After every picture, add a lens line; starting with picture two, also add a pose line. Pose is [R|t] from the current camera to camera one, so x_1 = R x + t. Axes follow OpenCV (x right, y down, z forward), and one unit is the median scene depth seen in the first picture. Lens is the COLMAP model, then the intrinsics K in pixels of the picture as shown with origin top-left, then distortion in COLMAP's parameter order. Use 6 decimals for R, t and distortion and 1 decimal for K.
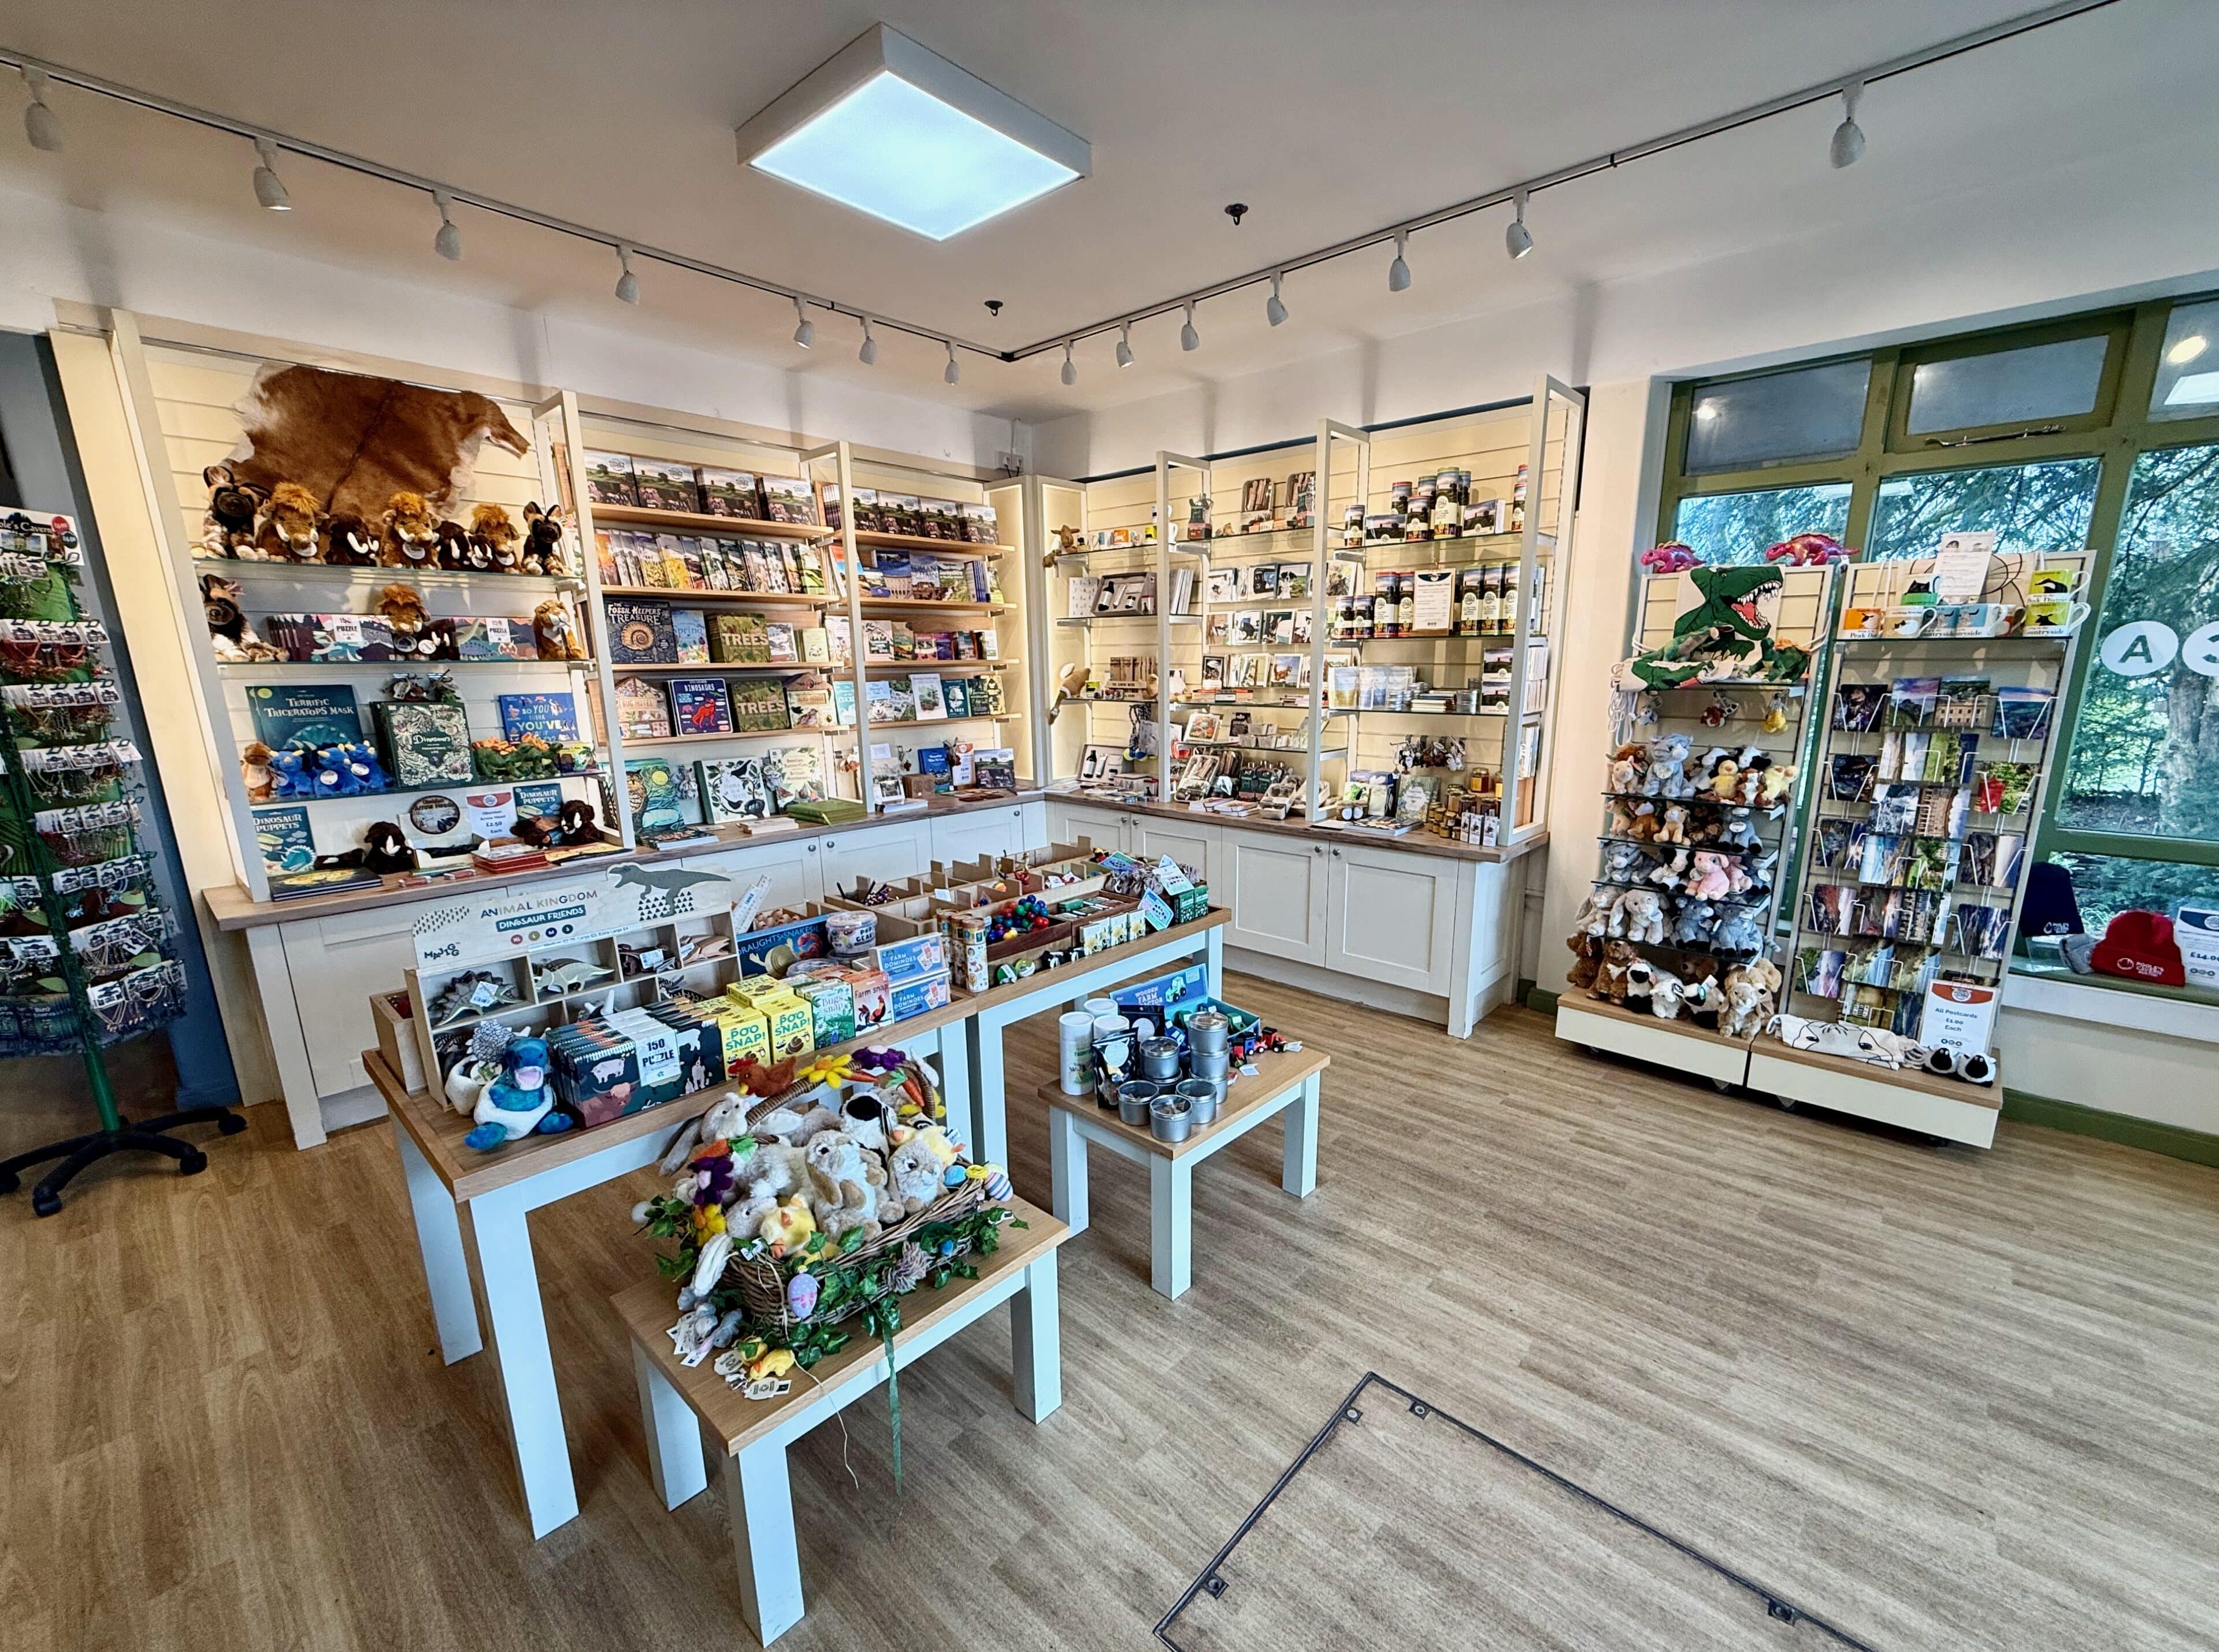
lens RADIAL K [[922.2, 0, 1148.5], [0, 922.2, 874.8], [0, 0, 1]] dist [0.005528, -0.000475]
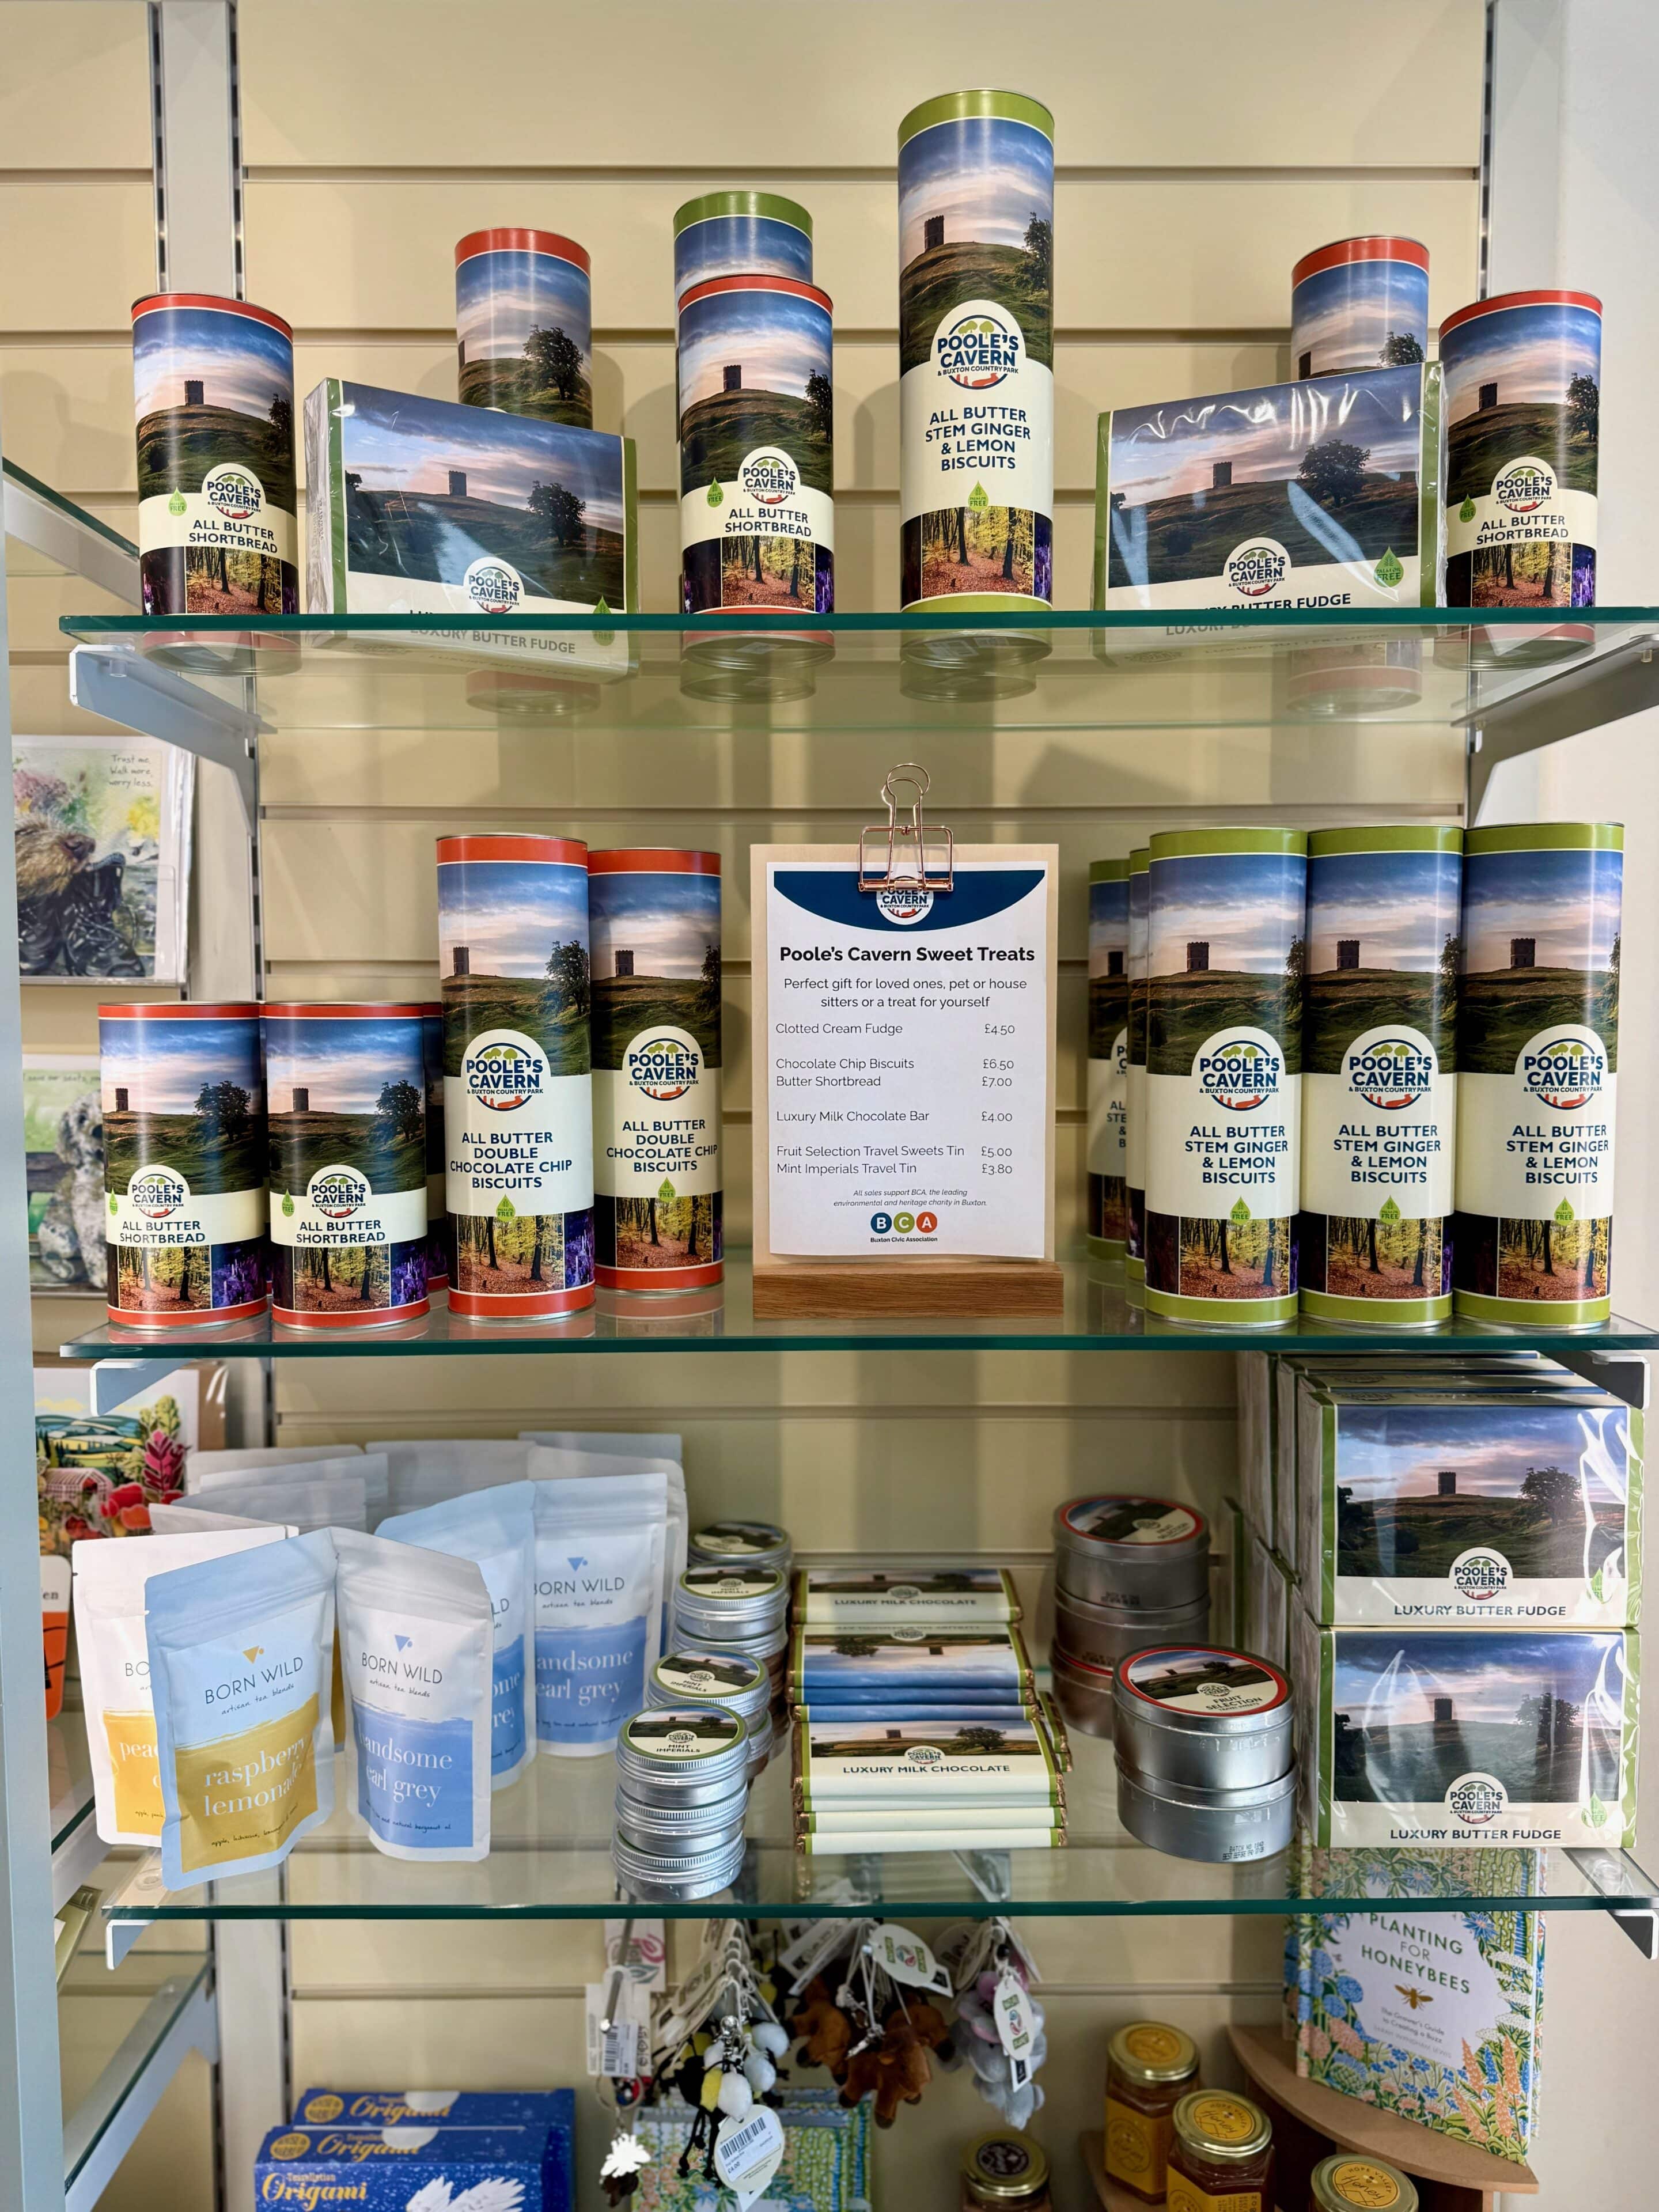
lens RADIAL K [[1641.6, 0, 834.7], [0, 1641.6, 1114.9], [0, 0, 1]] dist [0.000381, -0.002414]
pose [[0.734113, -0.040320, 0.677829, 0.132042], [0.151307, 0.982851, -0.105408, -0.258765], [-0.661954, 0.179942, 0.727625, 0.811970]]
